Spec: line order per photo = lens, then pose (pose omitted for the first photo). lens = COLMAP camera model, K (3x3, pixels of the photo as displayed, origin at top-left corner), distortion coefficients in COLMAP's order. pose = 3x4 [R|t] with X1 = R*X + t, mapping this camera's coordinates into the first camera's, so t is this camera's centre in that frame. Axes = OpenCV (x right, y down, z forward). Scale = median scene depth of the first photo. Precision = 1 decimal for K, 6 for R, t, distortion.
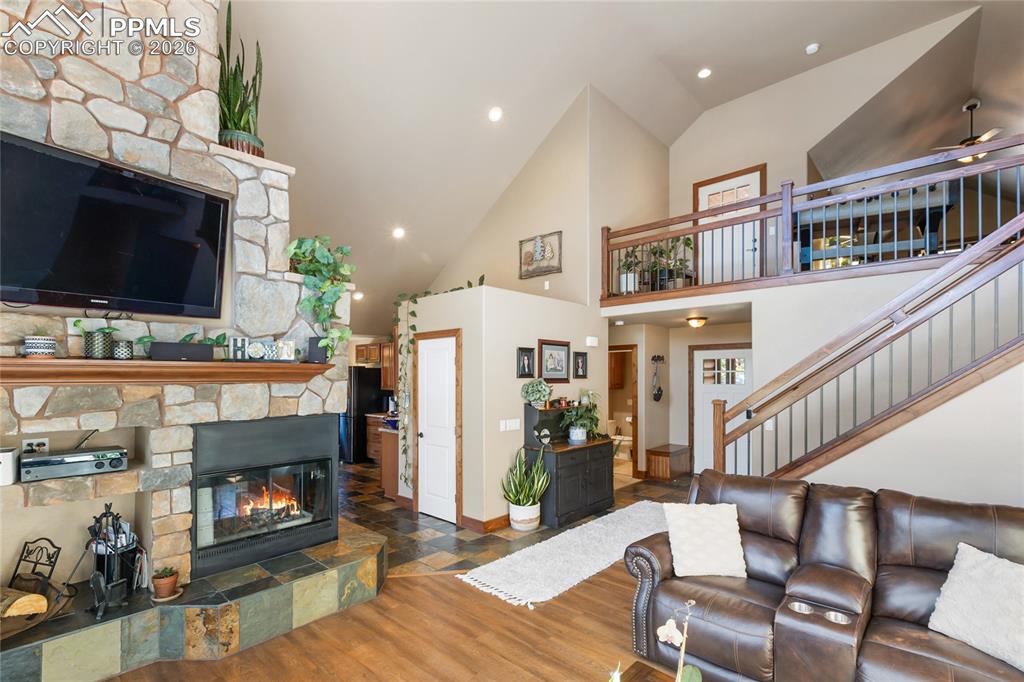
lens RADIAL K [[465.4, 0, 514.4], [0, 465.4, 370.5], [0, 0, 1]] dist [0.005358, 0.000968]
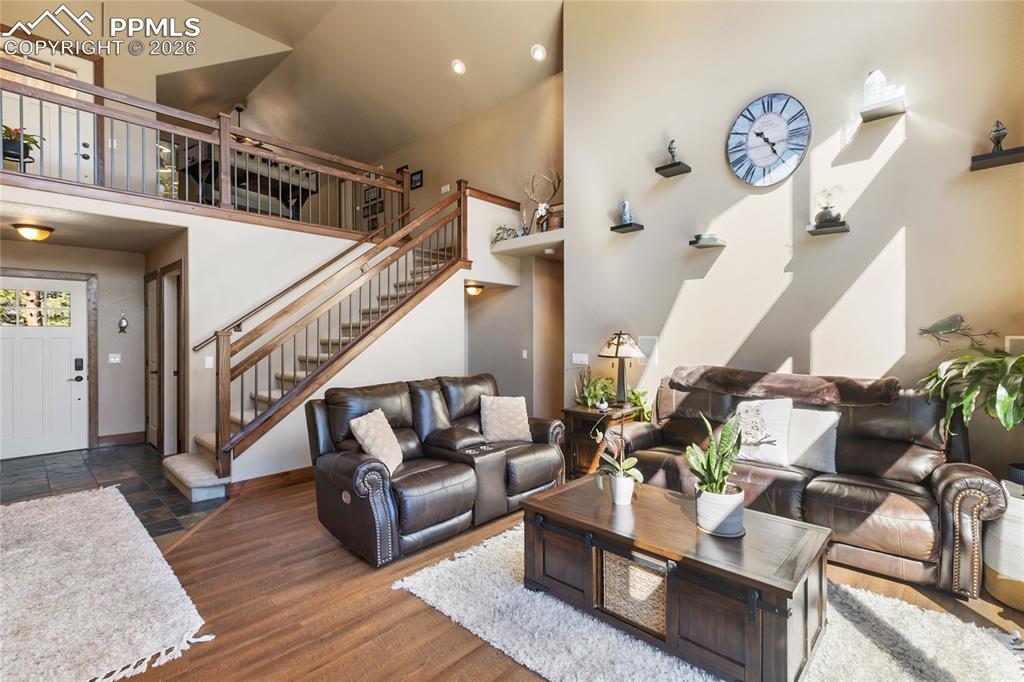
lens RADIAL K [[465.4, 0, 514.6], [0, 465.4, 340.7], [0, 0, 1]] dist [0.005358, 0.000968]
pose [[0.015571, -0.003038, 0.999874, -0.447296], [-0.006779, 0.999972, 0.003144, 0.075575], [-0.999856, -0.006828, 0.015550, 0.435668]]
